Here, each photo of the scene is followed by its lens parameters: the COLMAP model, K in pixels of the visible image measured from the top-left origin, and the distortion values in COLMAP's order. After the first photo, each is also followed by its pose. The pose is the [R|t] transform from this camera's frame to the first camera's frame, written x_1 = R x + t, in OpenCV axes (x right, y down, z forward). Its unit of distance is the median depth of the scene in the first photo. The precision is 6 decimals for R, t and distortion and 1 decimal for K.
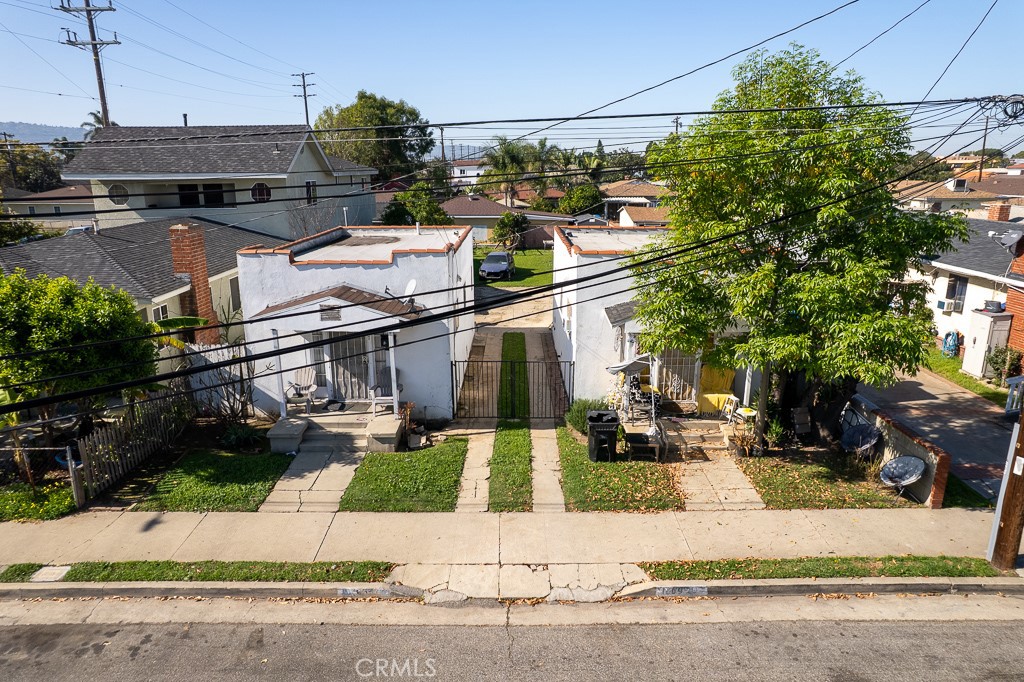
lens RADIAL K [[665.3, 0, 511.7], [0, 665.3, 327.3], [0, 0, 1]] dist [-0.061105, 0.062033]
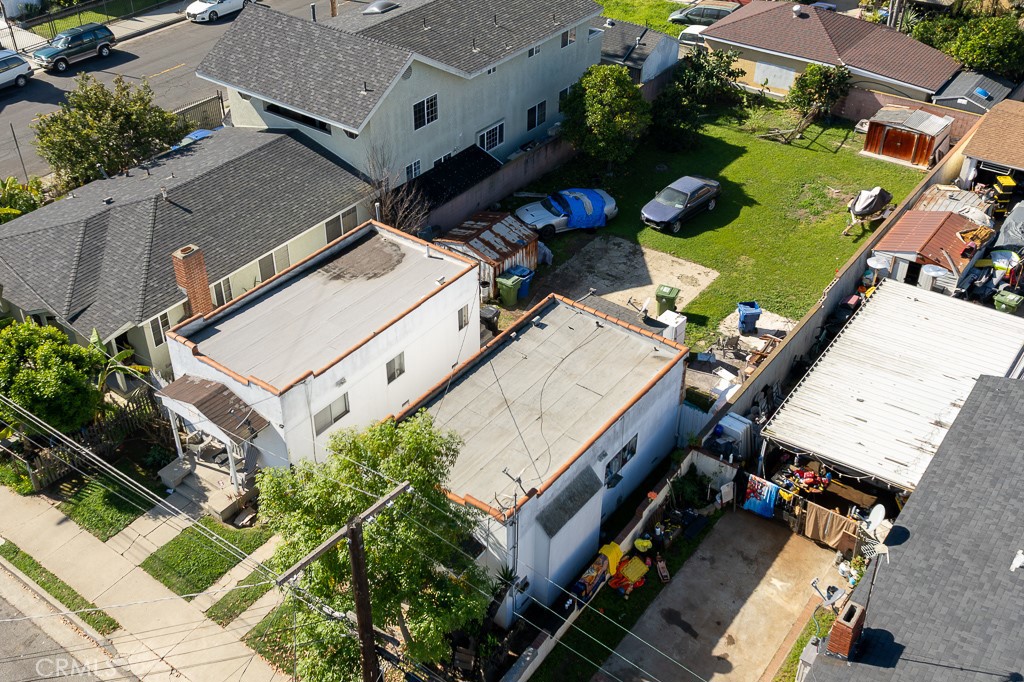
lens RADIAL K [[1072.7, 0, 470.4], [0, 1072.7, 312.0], [0, 0, 1]] dist [0.079670, -0.024649]
pose [[0.791331, 0.343697, -0.505636, 1.181059], [-0.139367, 0.906661, 0.398175, -1.137726], [0.595292, -0.244619, 0.765369, -0.270024]]
